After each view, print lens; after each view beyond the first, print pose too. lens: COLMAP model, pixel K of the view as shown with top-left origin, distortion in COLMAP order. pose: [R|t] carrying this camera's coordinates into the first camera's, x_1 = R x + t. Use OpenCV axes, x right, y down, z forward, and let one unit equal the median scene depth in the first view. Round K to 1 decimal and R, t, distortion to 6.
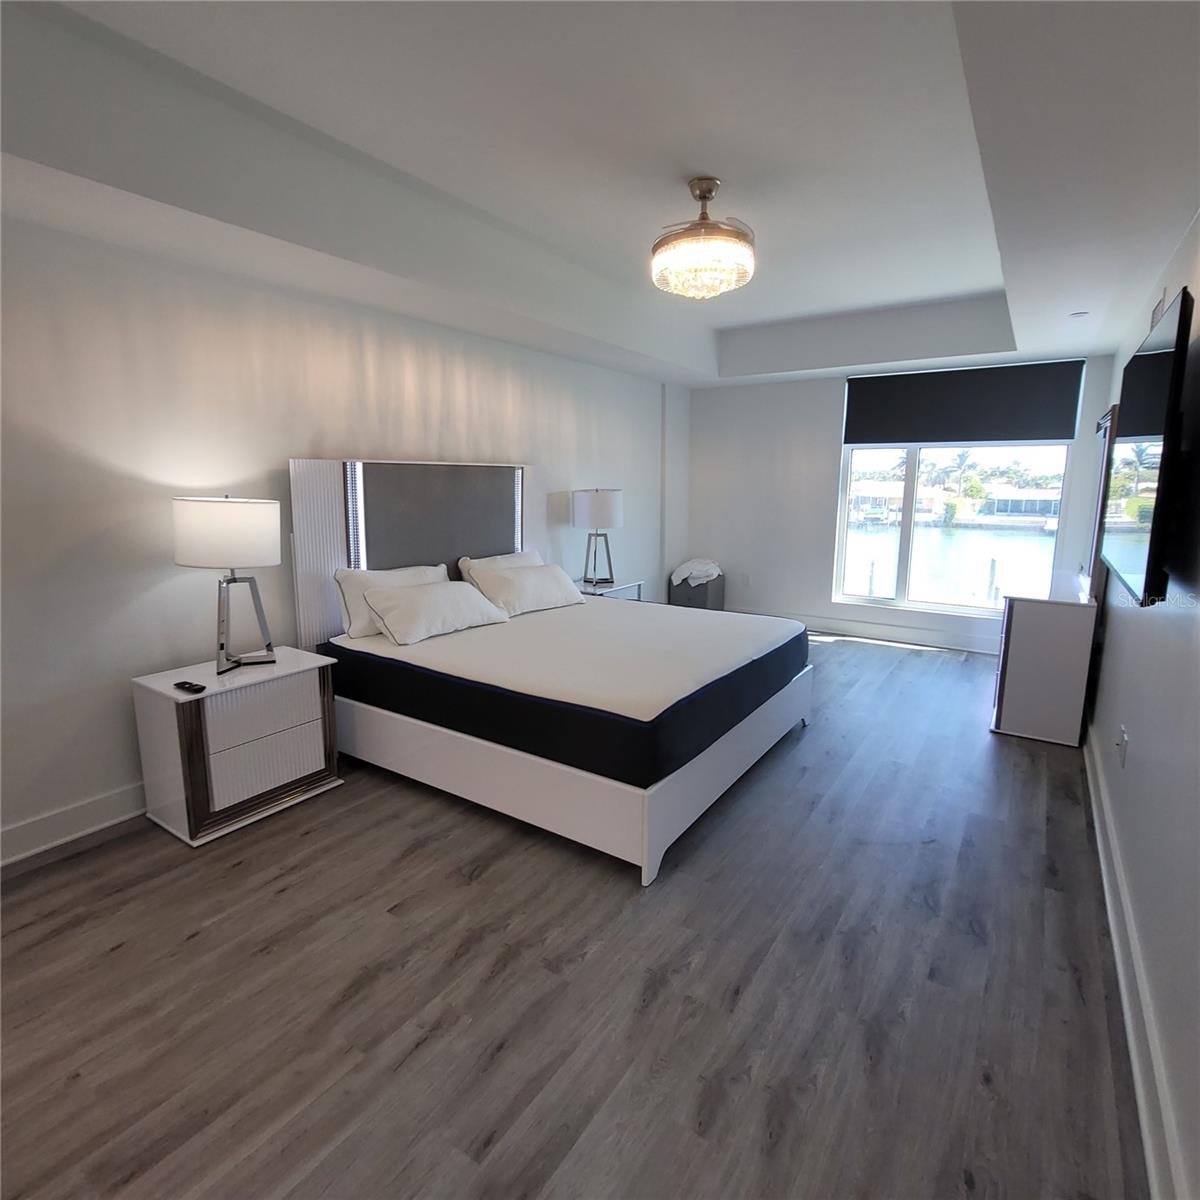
lens RADIAL K [[657.3, 0, 564.7], [0, 657.3, 591.0], [0, 0, 1]] dist [-0.003272, -0.000025]
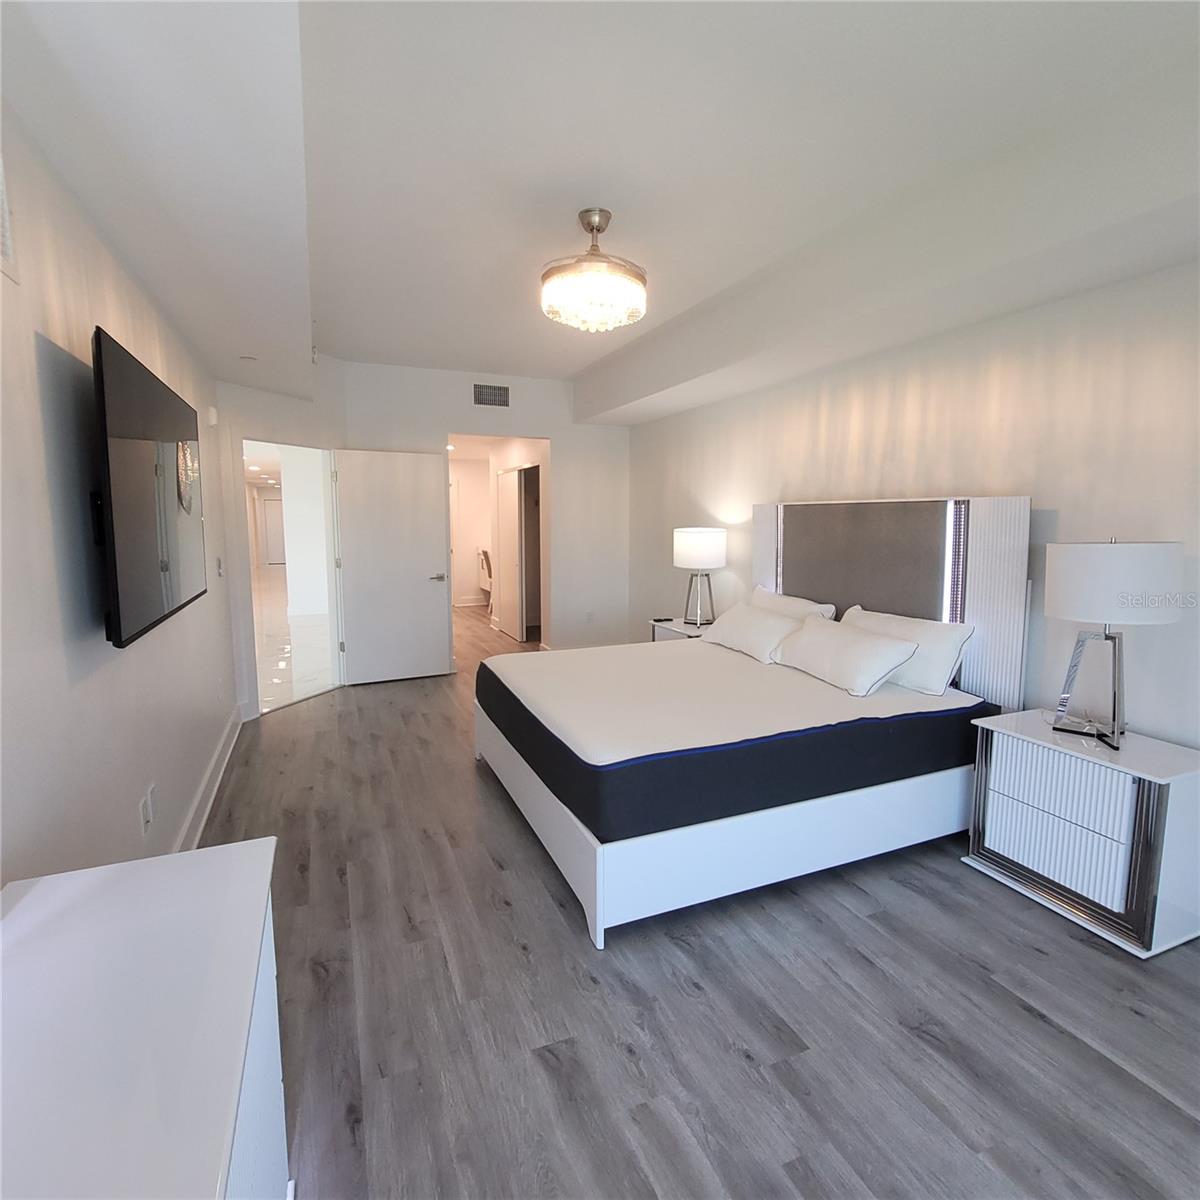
lens RADIAL K [[651.2, 0, 604.1], [0, 651.2, 594.8], [0, 0, 1]] dist [-0.004071, 0.000196]
pose [[-0.510654, 0.090574, -0.855002, 0.766511], [-0.159376, 0.967230, 0.197650, -0.186885], [0.844886, 0.237197, -0.479485, 1.135294]]
